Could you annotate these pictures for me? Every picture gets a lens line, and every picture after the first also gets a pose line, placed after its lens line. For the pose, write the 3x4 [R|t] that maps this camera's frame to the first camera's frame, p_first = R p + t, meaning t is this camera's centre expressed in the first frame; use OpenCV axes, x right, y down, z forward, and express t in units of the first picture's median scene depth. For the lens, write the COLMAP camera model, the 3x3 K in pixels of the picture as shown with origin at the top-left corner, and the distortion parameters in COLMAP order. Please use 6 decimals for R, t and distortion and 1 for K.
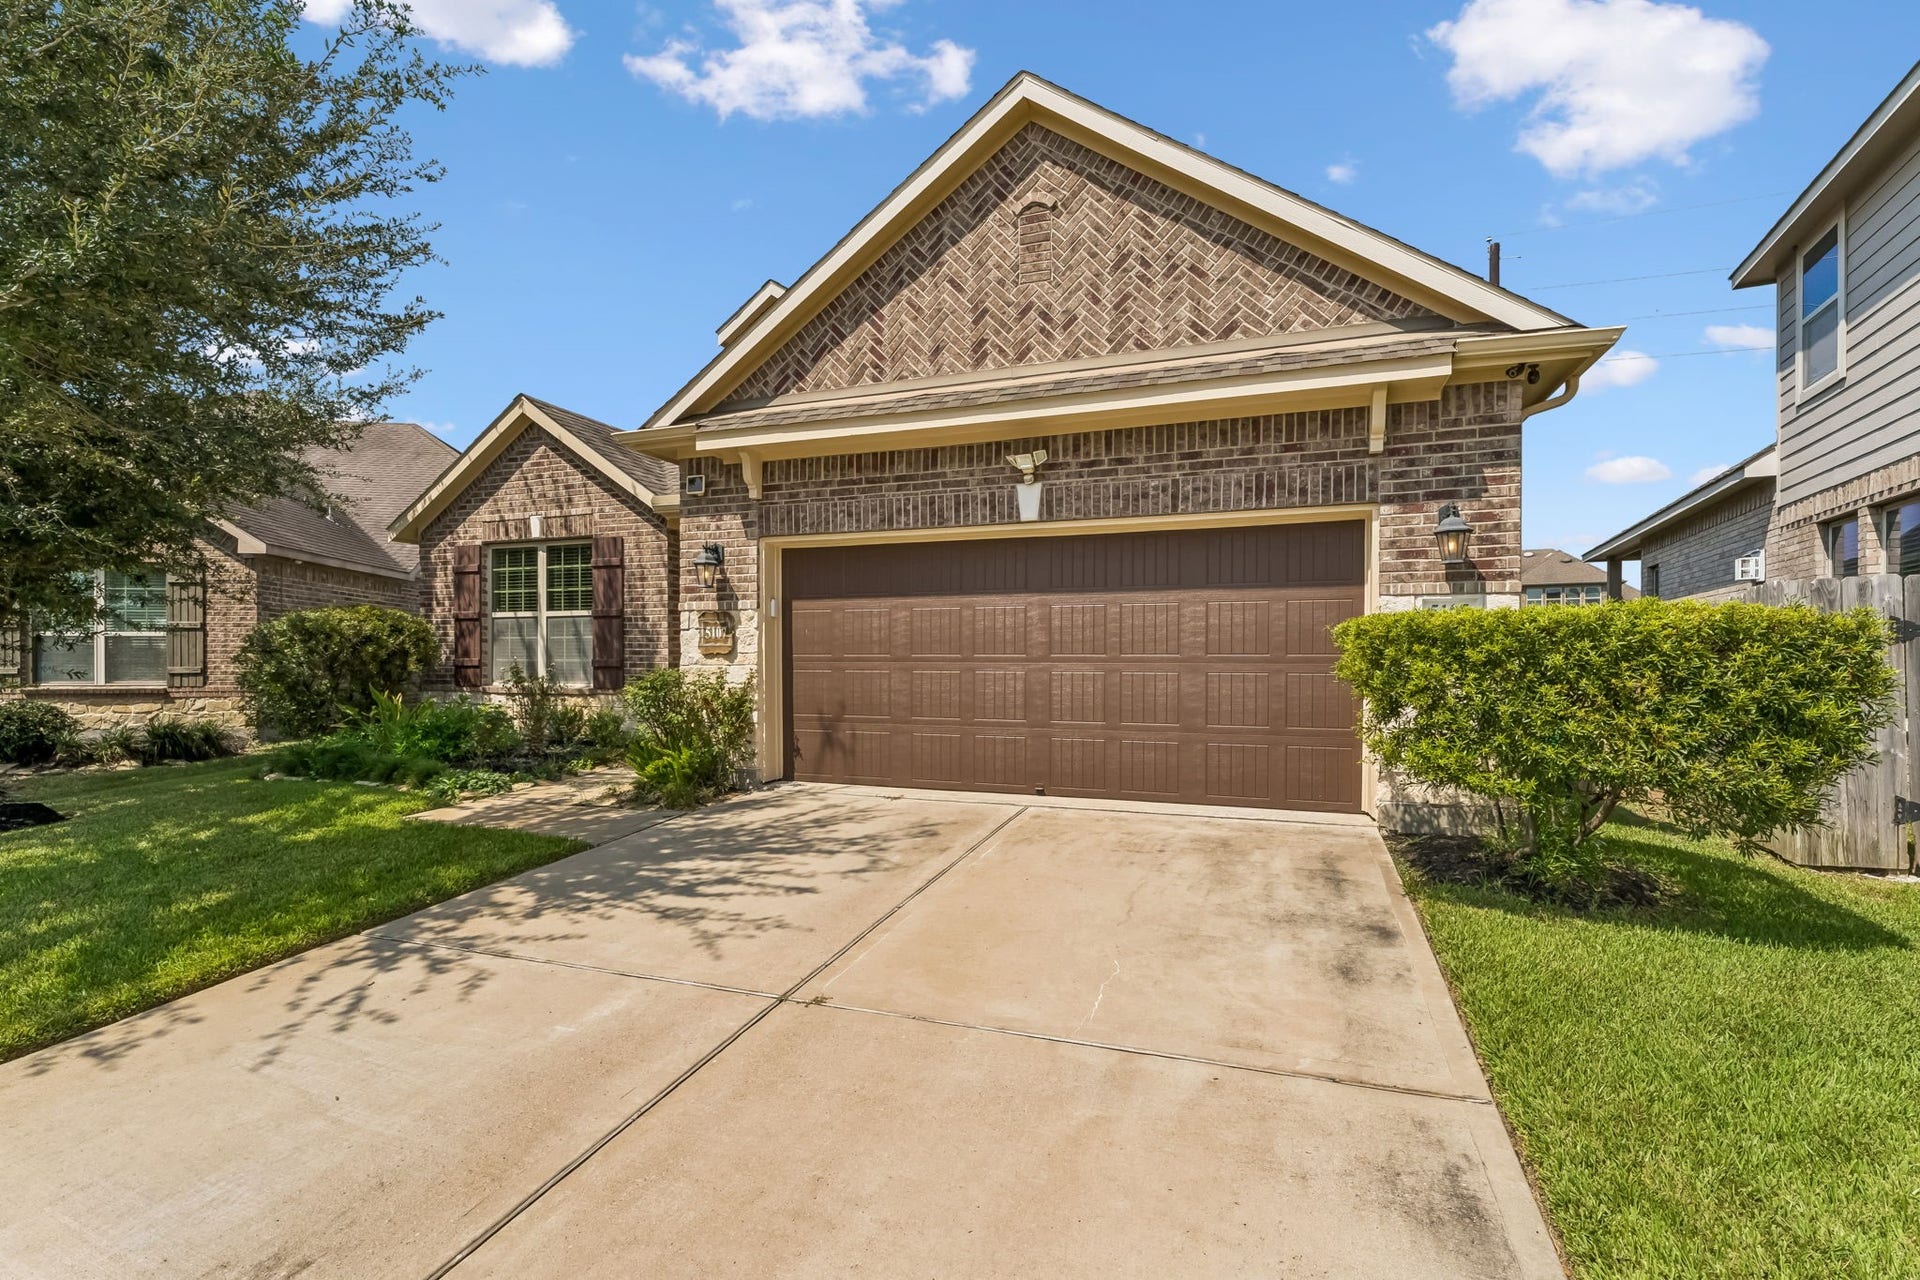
lens RADIAL K [[848.3, 0, 898.5], [0, 848.3, 646.8], [0, 0, 1]] dist [0.009881, -0.000807]
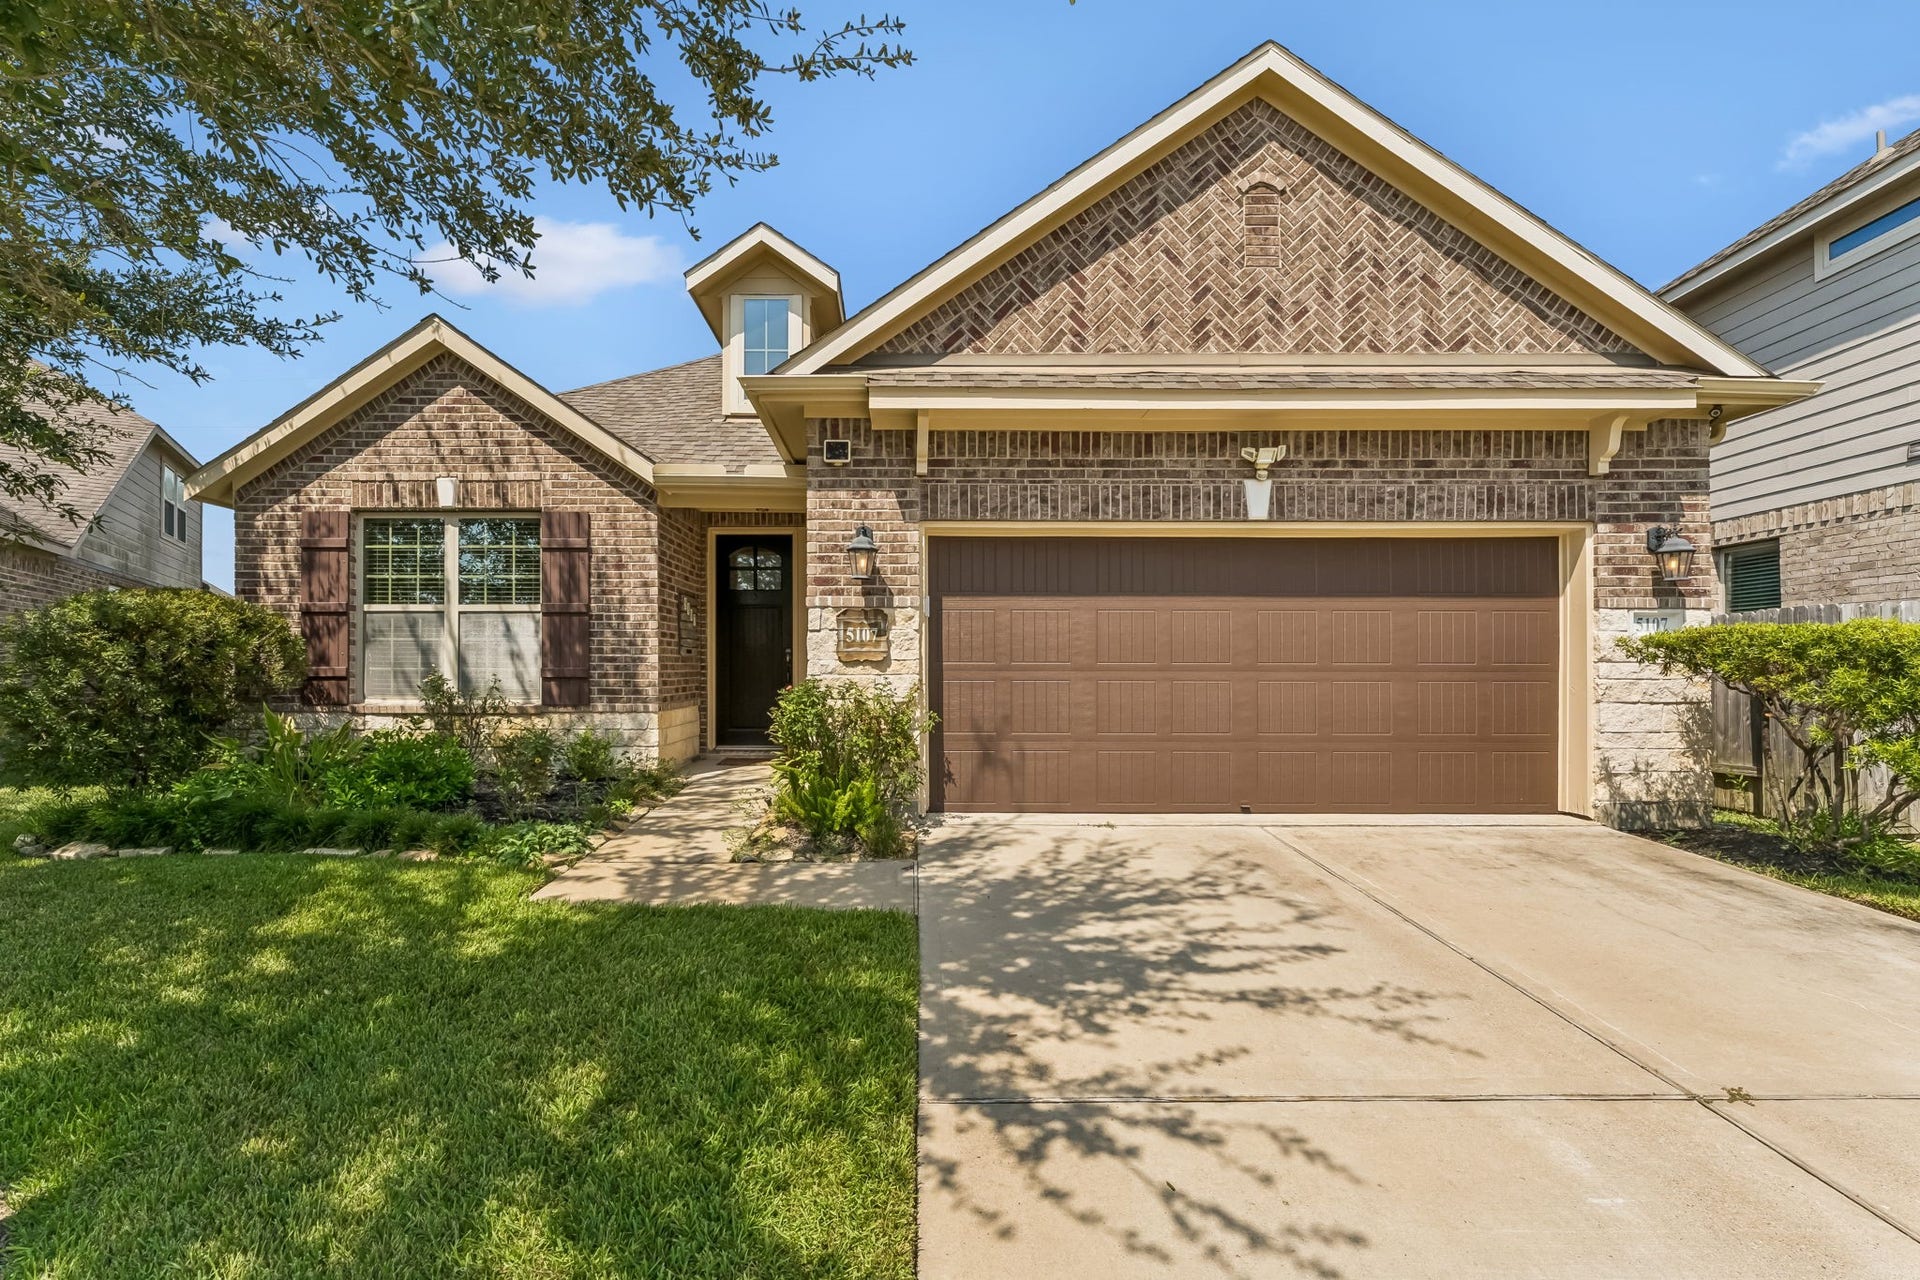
lens RADIAL K [[858.7, 0, 859.0], [0, 858.7, 647.2], [0, 0, 1]] dist [0.005680, -0.000342]
pose [[0.936501, 0.008353, 0.350565, -0.555743], [-0.004855, 0.999929, -0.010856, 0.004342], [-0.350631, 0.008465, 0.936475, 0.252987]]
